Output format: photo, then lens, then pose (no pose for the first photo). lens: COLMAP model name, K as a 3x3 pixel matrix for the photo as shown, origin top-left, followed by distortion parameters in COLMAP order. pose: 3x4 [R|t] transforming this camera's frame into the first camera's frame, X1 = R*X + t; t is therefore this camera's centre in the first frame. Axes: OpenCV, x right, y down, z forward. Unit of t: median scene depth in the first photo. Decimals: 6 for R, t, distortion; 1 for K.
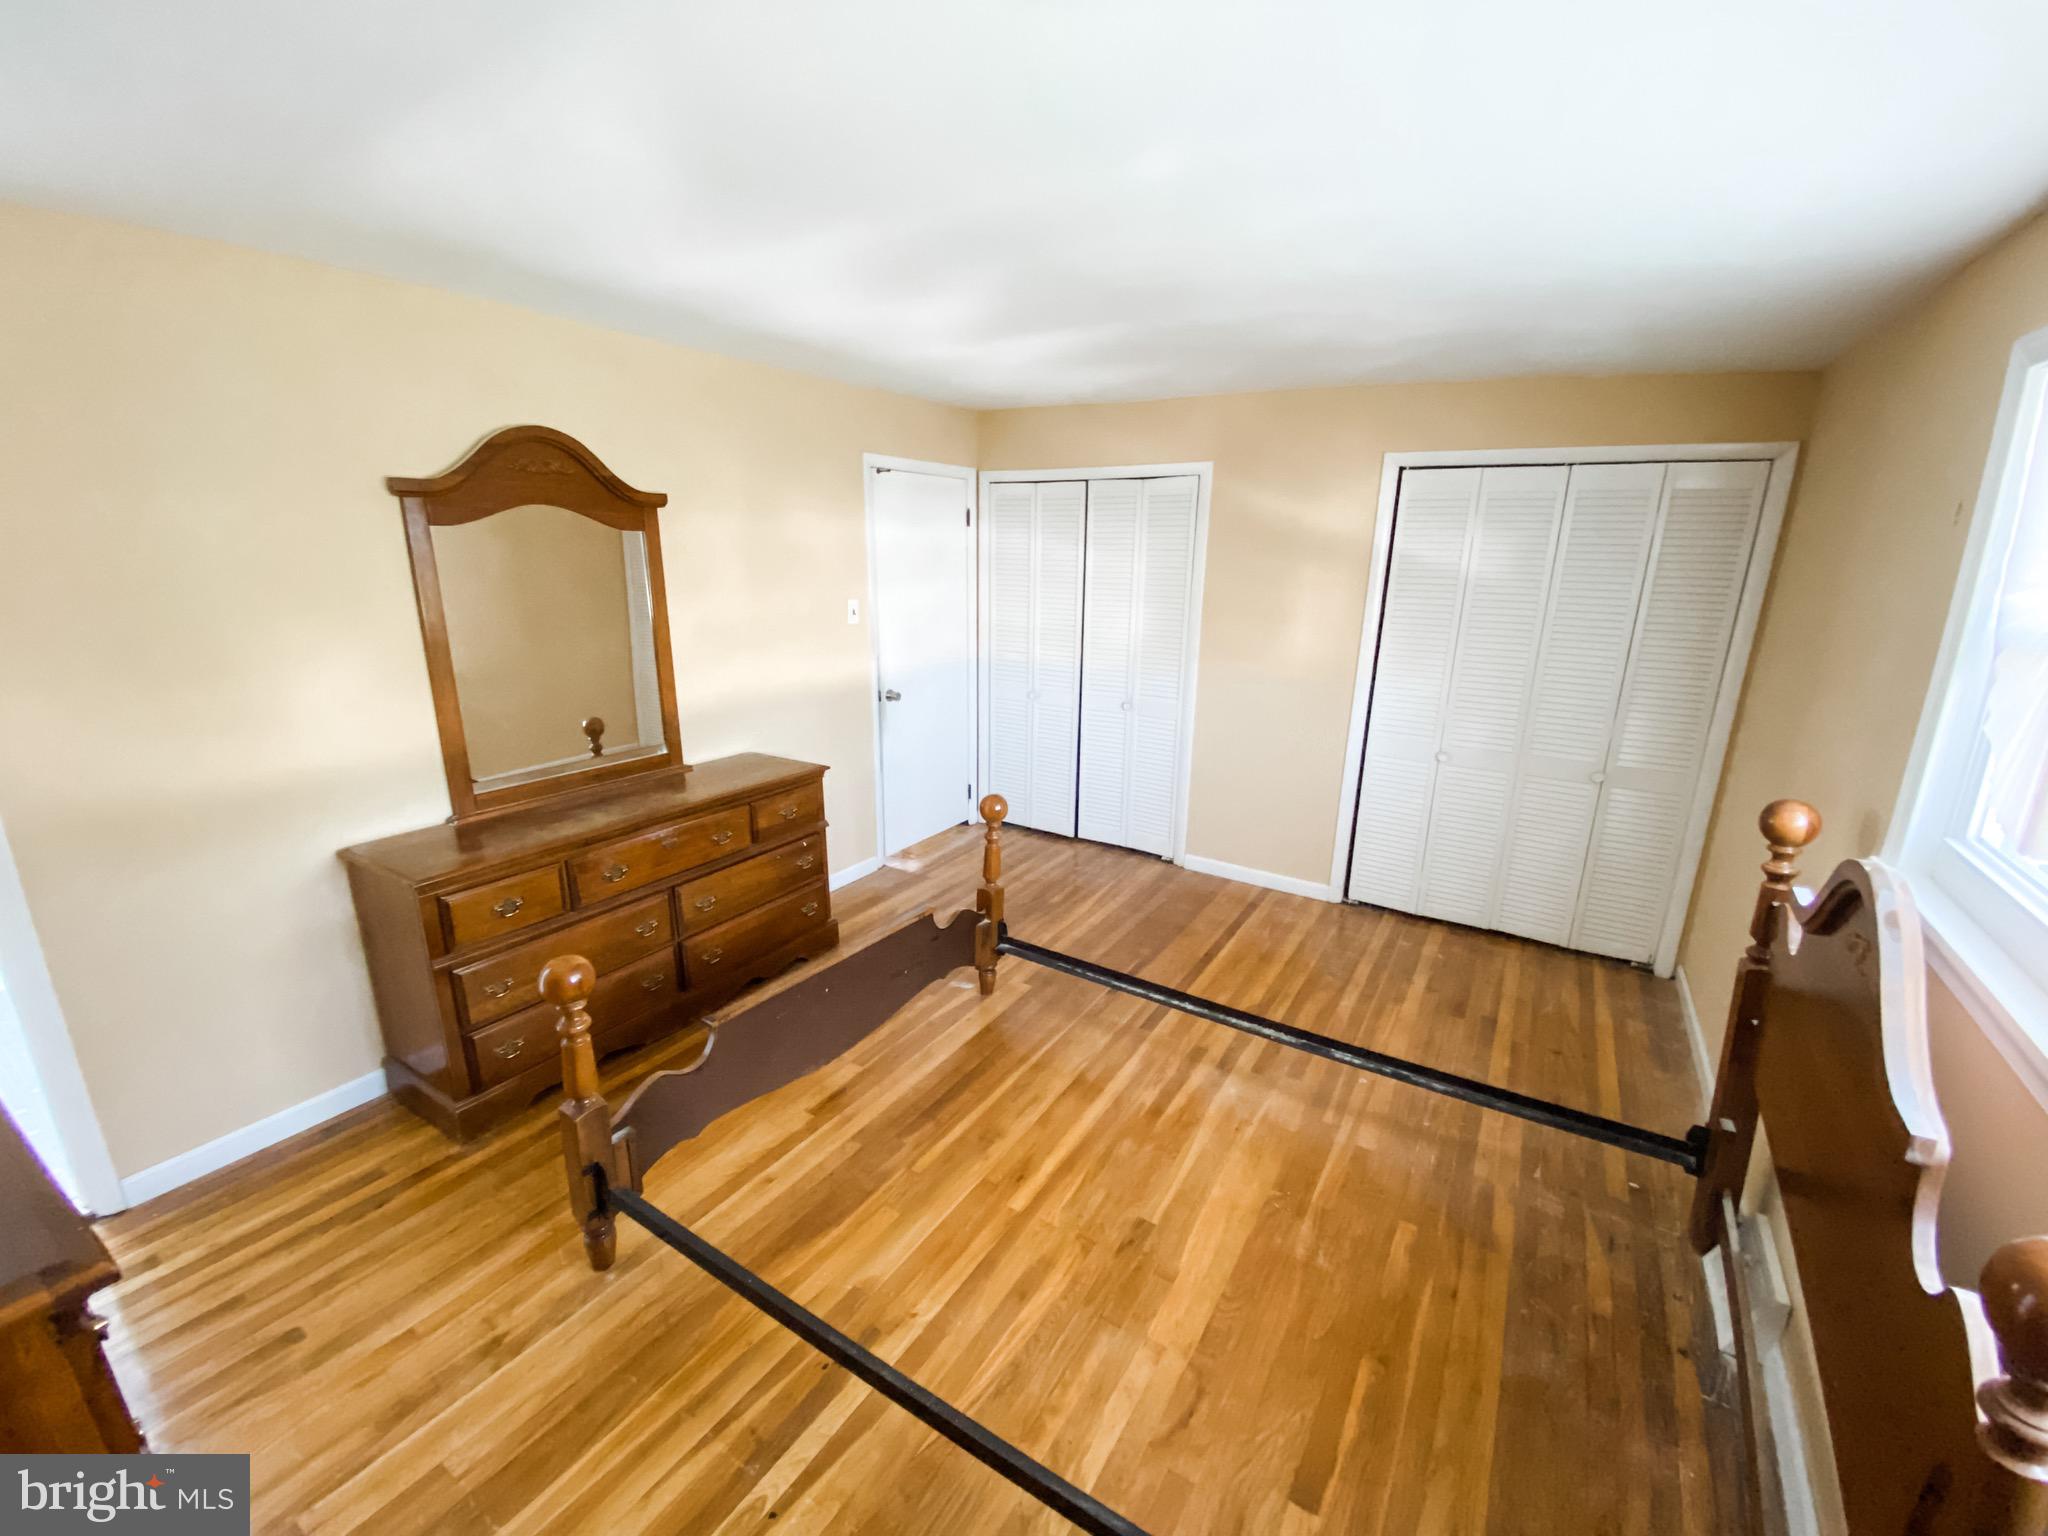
lens RADIAL K [[830.8, 0, 1034.2], [0, 830.8, 775.0], [0, 0, 1]] dist [0.039389, -0.034491]
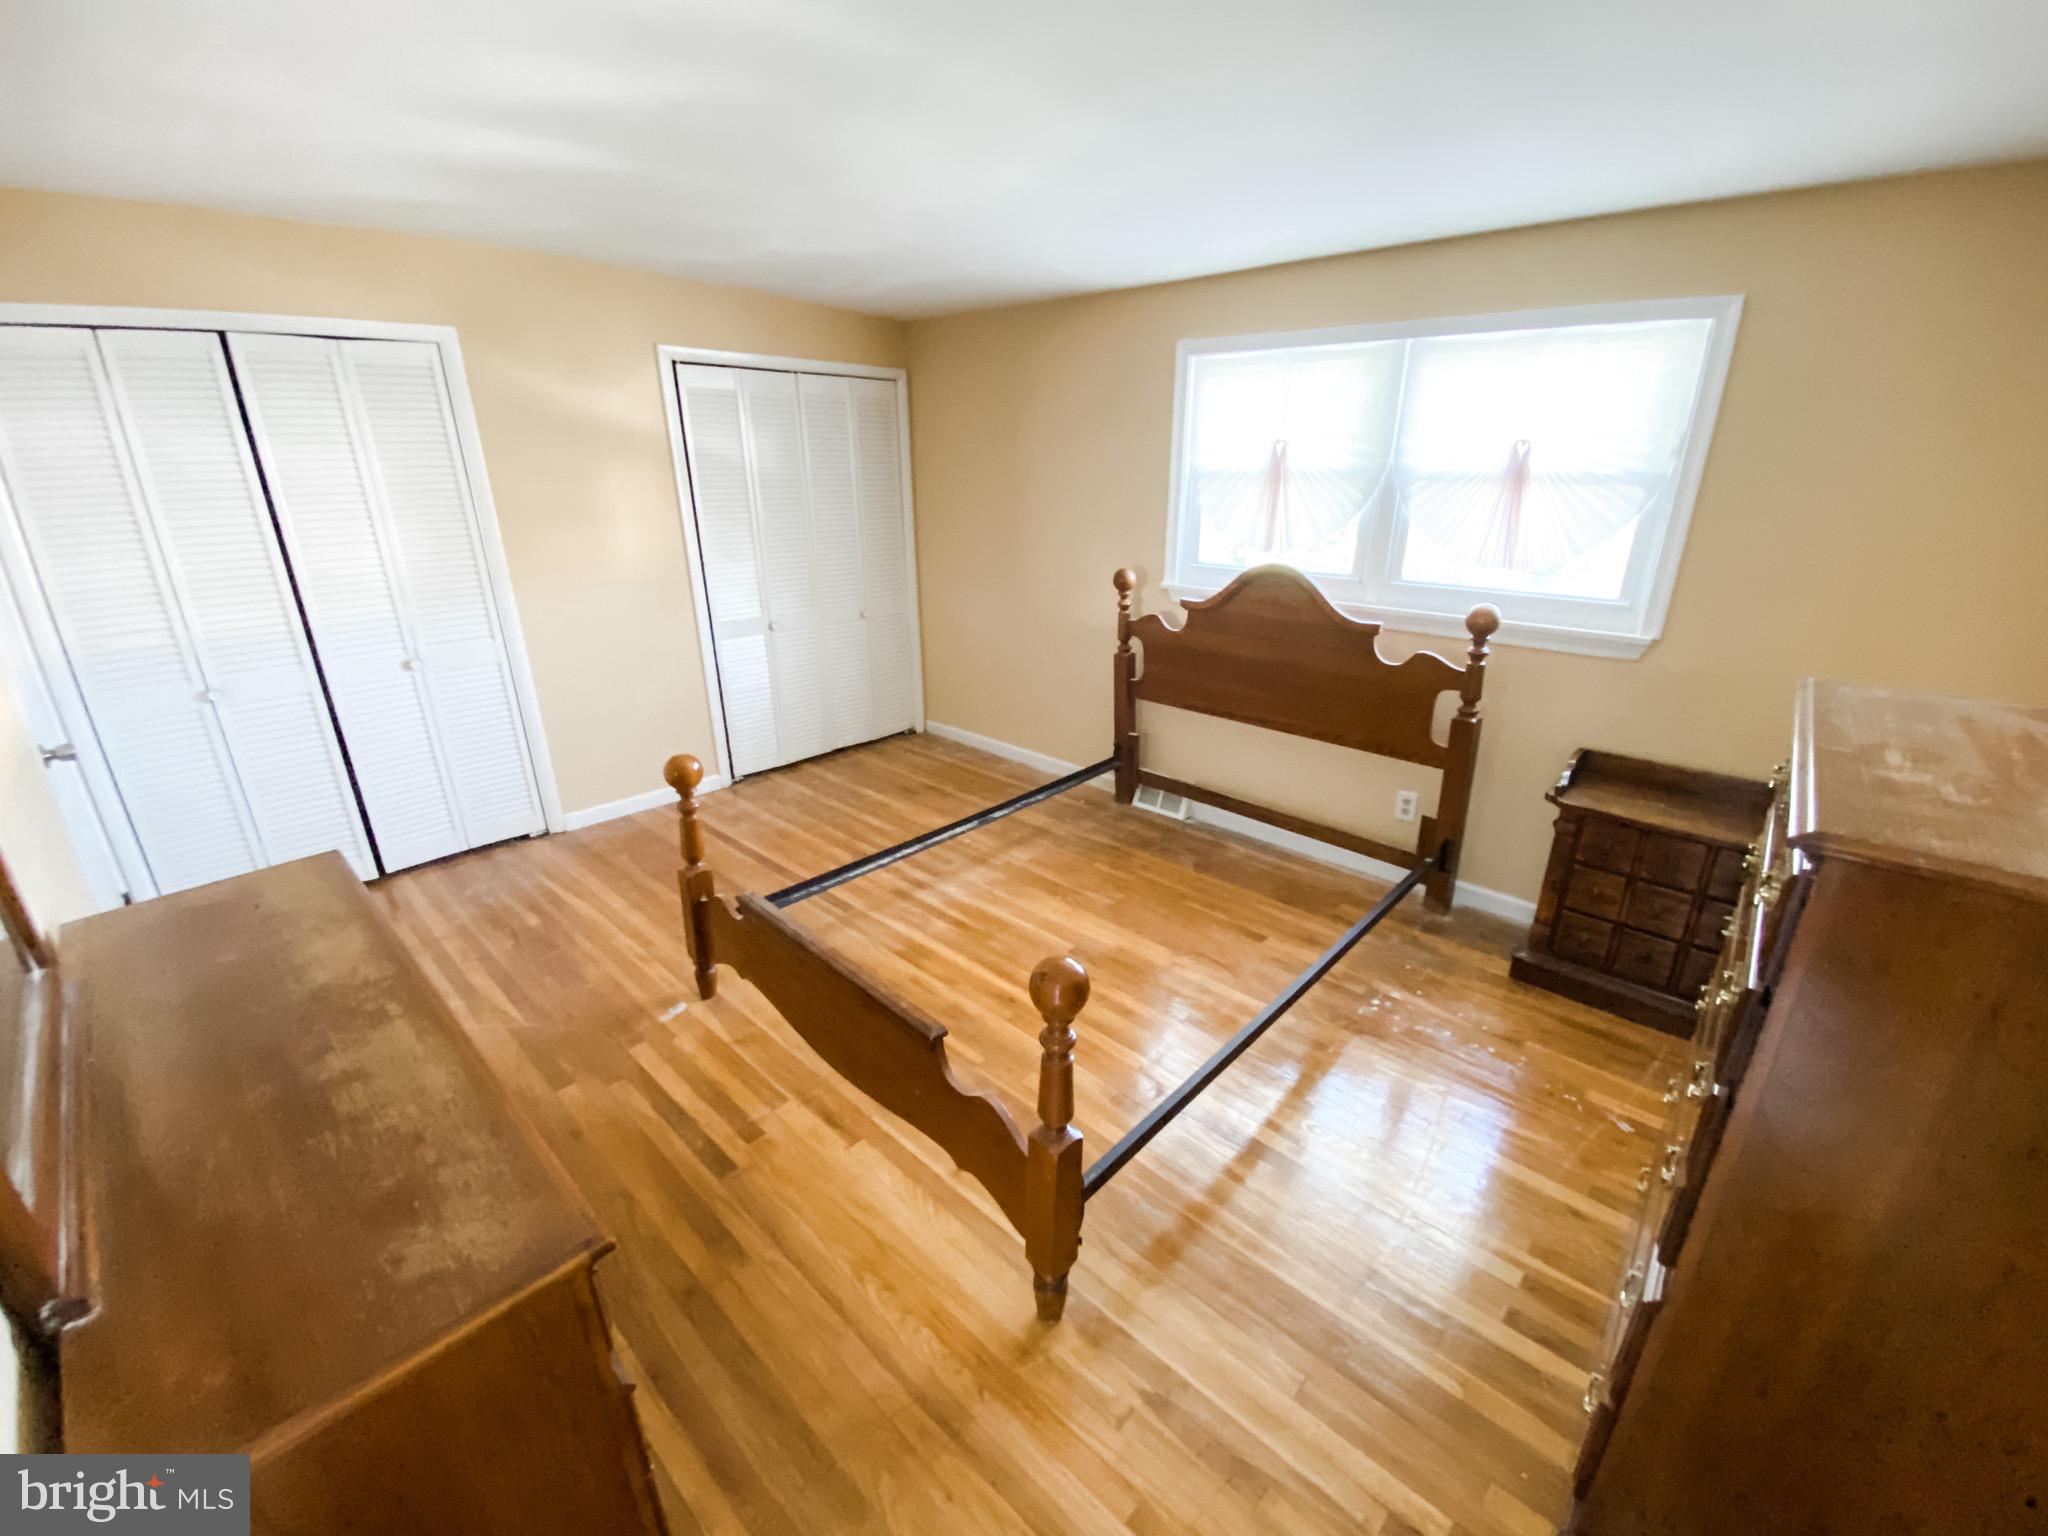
lens RADIAL K [[830.8, 0, 1034.2], [0, 830.8, 775.0], [0, 0, 1]] dist [0.039389, -0.034491]
pose [[0.185521, -0.360357, 0.914180, -0.674379], [0.262232, 0.914747, 0.307364, -0.108006], [-0.947004, 0.182704, 0.264202, 0.428846]]
